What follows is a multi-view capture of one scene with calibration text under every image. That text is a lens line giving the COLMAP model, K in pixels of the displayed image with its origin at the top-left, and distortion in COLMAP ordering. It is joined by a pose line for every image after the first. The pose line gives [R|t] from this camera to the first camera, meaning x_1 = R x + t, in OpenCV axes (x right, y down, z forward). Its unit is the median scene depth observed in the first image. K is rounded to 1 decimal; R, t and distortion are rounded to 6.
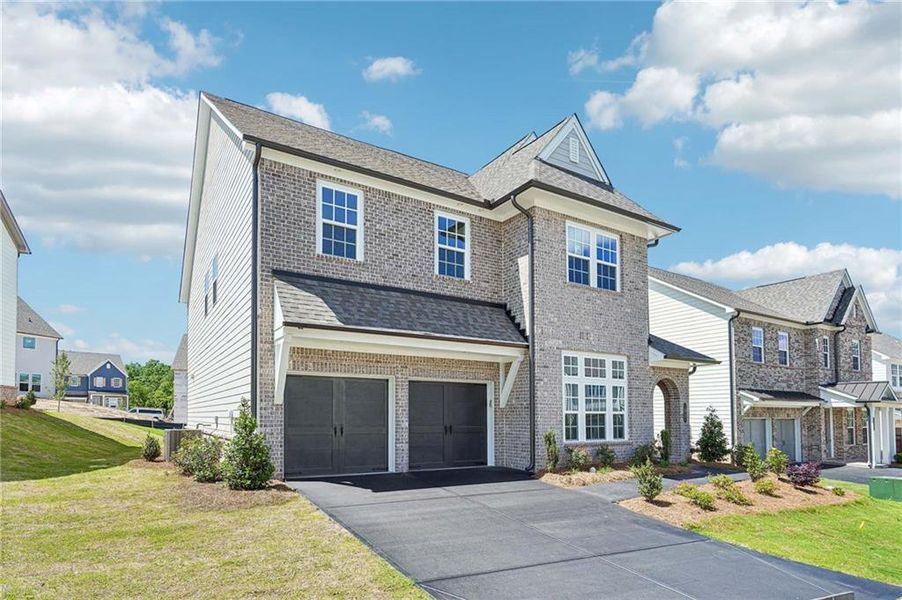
lens RADIAL K [[500.4, 0, 446.7], [0, 500.4, 400.2], [0, 0, 1]] dist [0.004315, 0.001067]
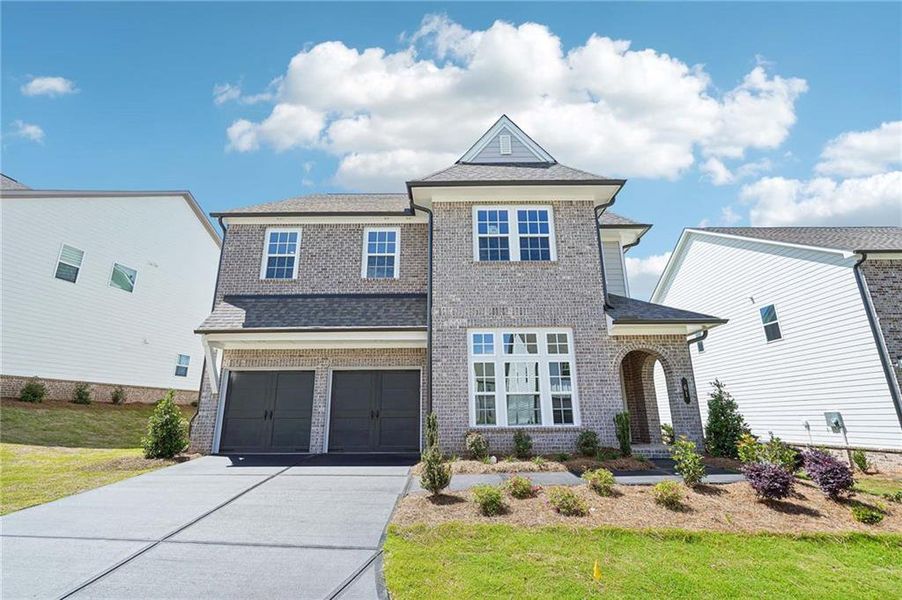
lens RADIAL K [[420.0, 0, 449.2], [0, 420.0, 301.7], [0, 0, 1]] dist [-0.011876, -0.000539]
pose [[0.846295, -0.153958, -0.509983, 0.617882], [0.027781, 0.968779, -0.246363, 0.049353], [0.531990, 0.194328, 0.824150, 0.291415]]
